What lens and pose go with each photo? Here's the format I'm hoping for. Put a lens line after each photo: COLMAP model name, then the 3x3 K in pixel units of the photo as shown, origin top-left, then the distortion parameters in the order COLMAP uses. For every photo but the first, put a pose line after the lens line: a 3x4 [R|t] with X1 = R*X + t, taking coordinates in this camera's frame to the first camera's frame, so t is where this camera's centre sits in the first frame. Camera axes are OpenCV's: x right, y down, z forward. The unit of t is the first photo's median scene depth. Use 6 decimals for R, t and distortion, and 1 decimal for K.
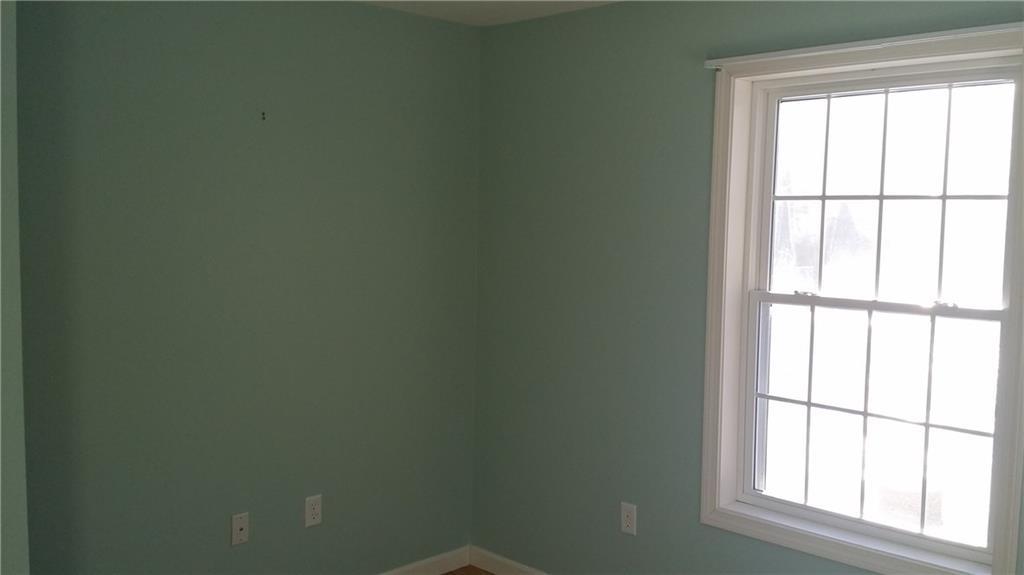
lens RADIAL K [[918.0, 0, 512.9], [0, 918.0, 286.8], [0, 0, 1]] dist [0.001229, -0.019968]
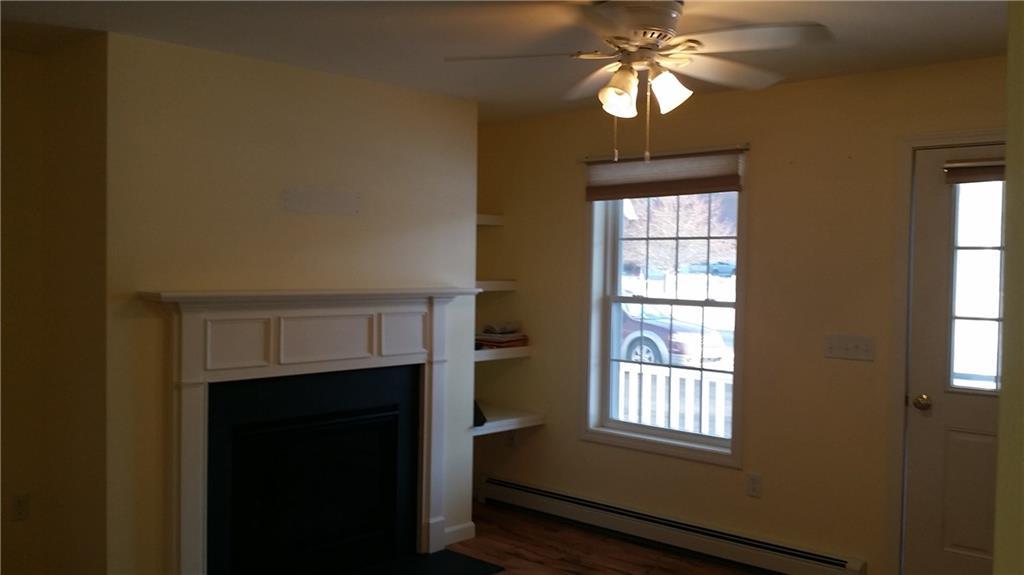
lens RADIAL K [[918.0, 0, 511.1], [0, 918.0, 287.2], [0, 0, 1]] dist [0.001229, -0.019968]
pose [[0.999853, -0.001340, 0.017082, 0.059144], [0.002078, 0.999061, -0.043281, 0.062327], [-0.017008, 0.043310, 0.998917, -0.653580]]
